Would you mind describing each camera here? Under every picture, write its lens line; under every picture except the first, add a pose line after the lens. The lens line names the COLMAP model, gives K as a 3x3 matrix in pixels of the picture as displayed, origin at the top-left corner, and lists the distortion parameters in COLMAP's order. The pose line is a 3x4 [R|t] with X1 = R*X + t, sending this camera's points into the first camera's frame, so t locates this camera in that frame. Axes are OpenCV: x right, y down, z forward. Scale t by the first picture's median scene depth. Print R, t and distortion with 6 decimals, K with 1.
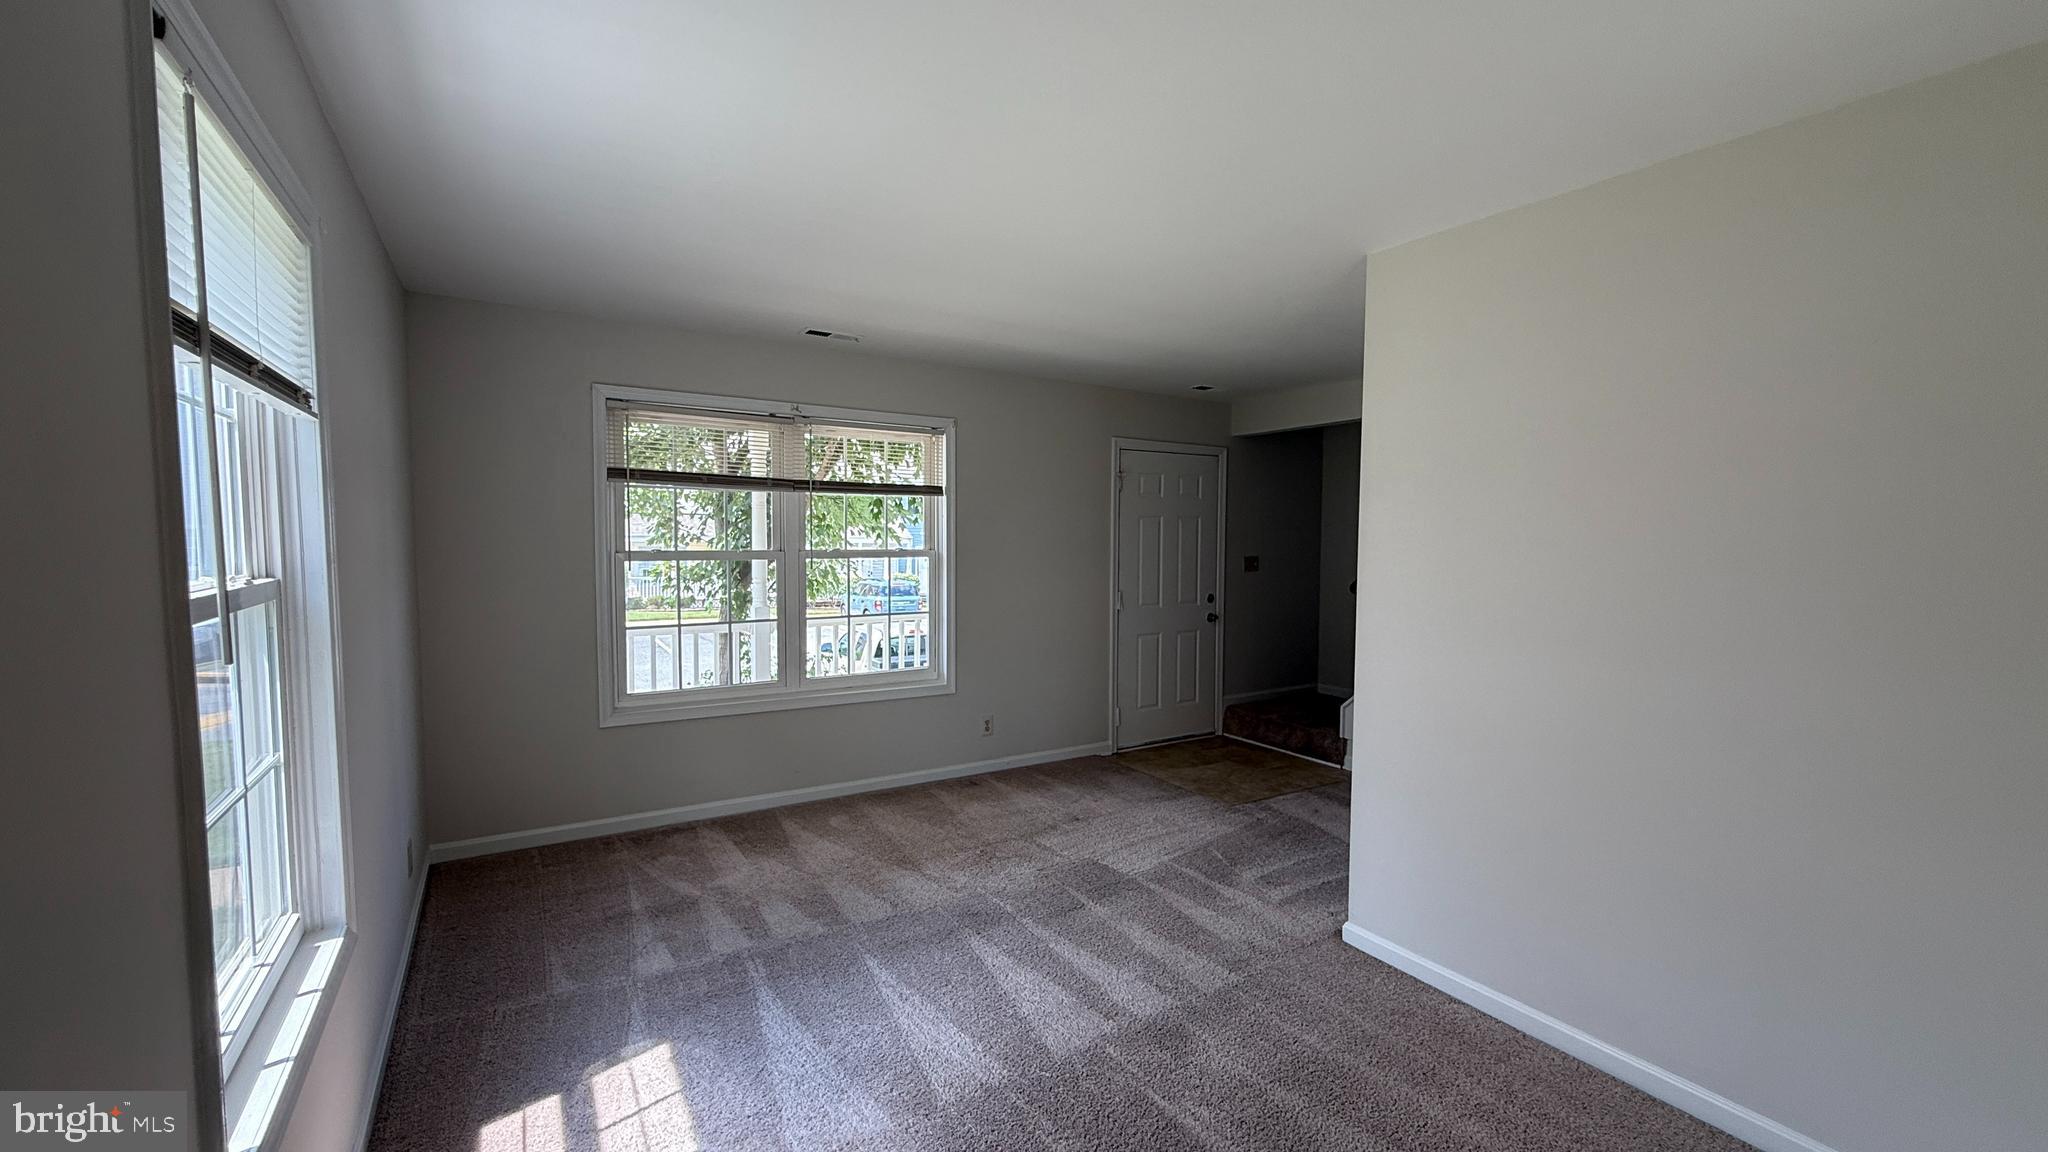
lens RADIAL K [[809.9, 0, 1025.8], [0, 809.9, 574.2], [0, 0, 1]] dist [-0.001193, 0.000174]
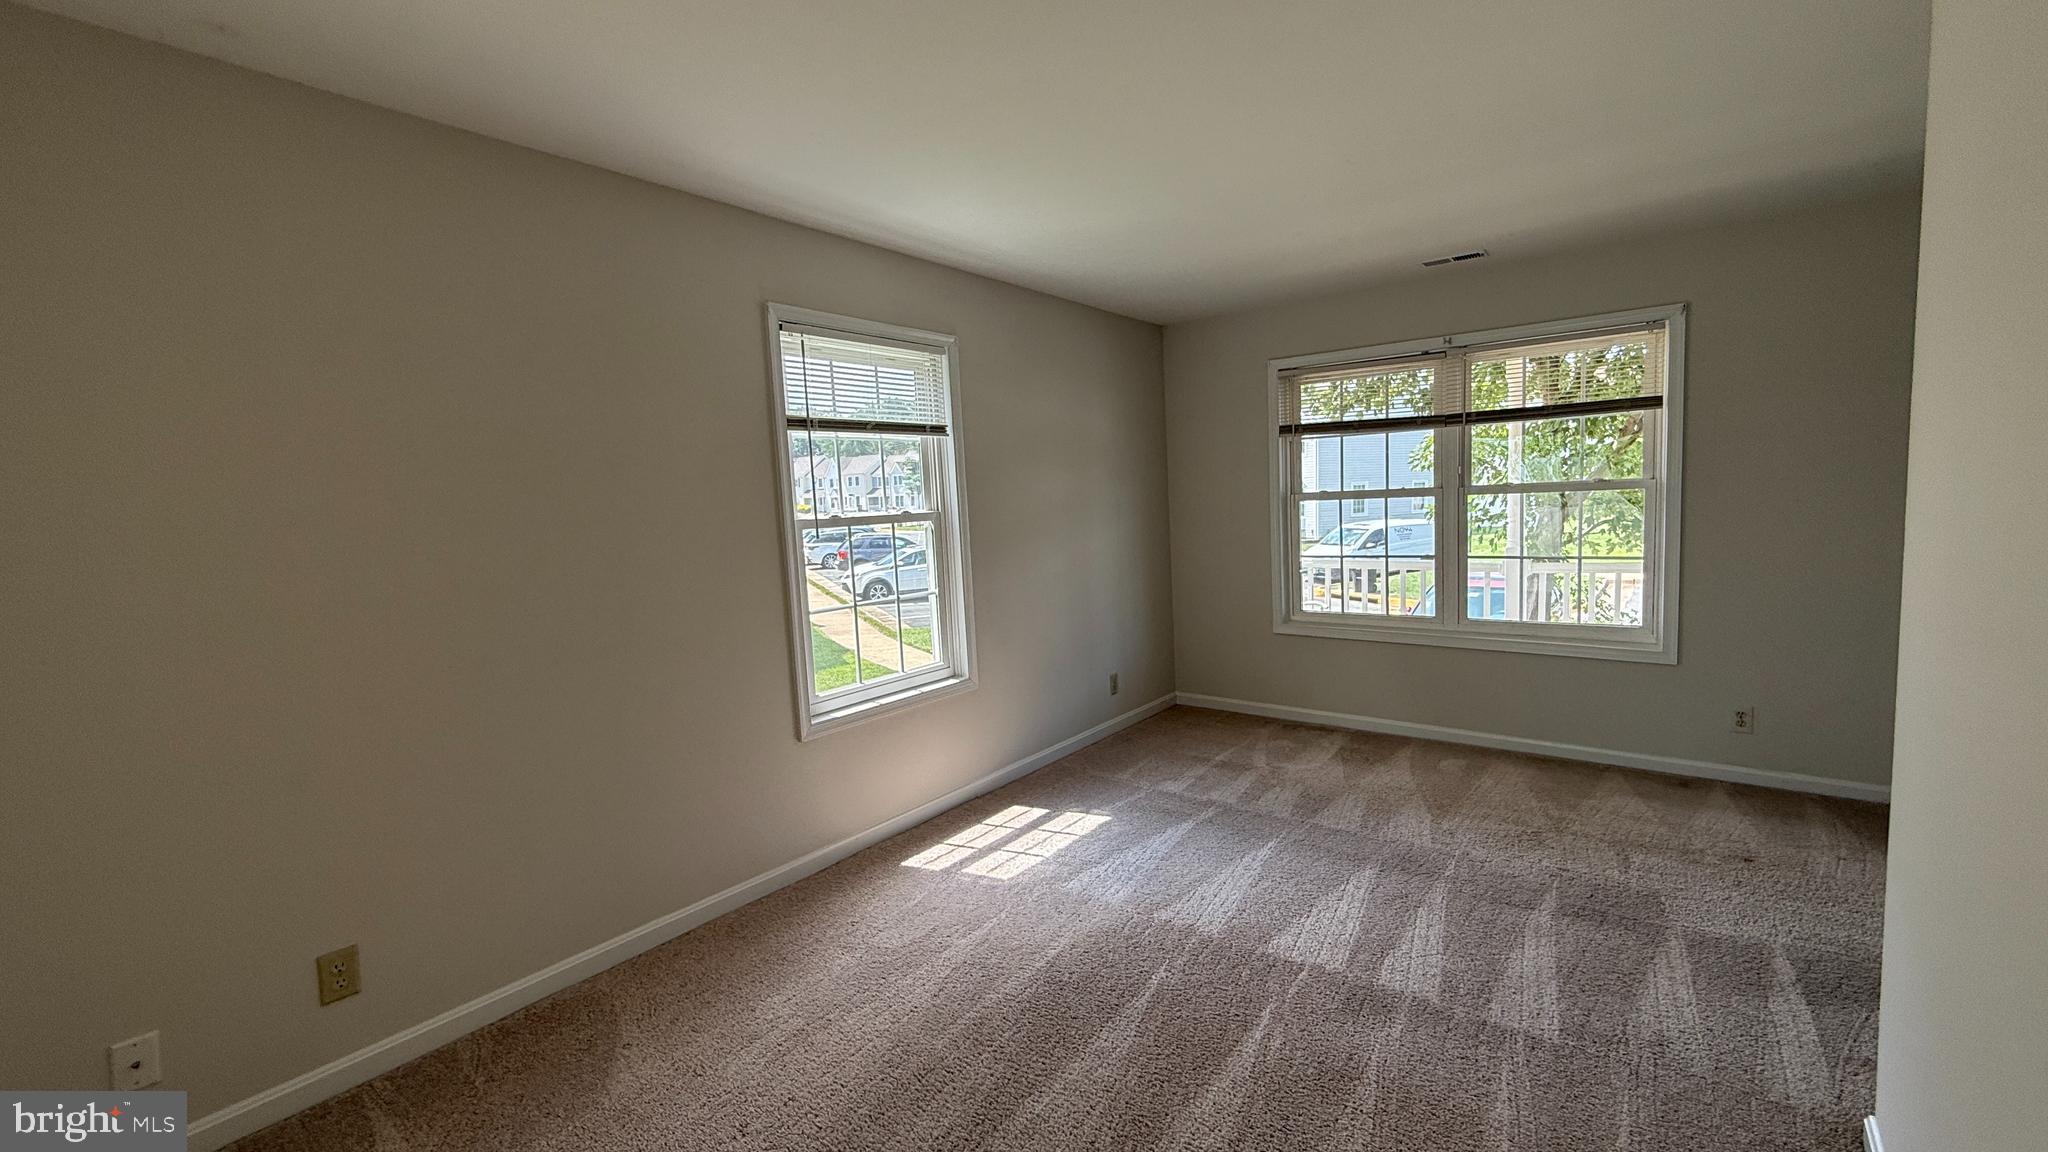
lens RADIAL K [[809.9, 0, 1018.5], [0, 809.9, 576.6], [0, 0, 1]] dist [-0.001193, 0.000174]
pose [[0.335725, 0.065542, -0.939677, 0.548057], [-0.000355, 0.997585, 0.069454, 0.013072], [0.941960, -0.022984, 0.334937, 0.203179]]
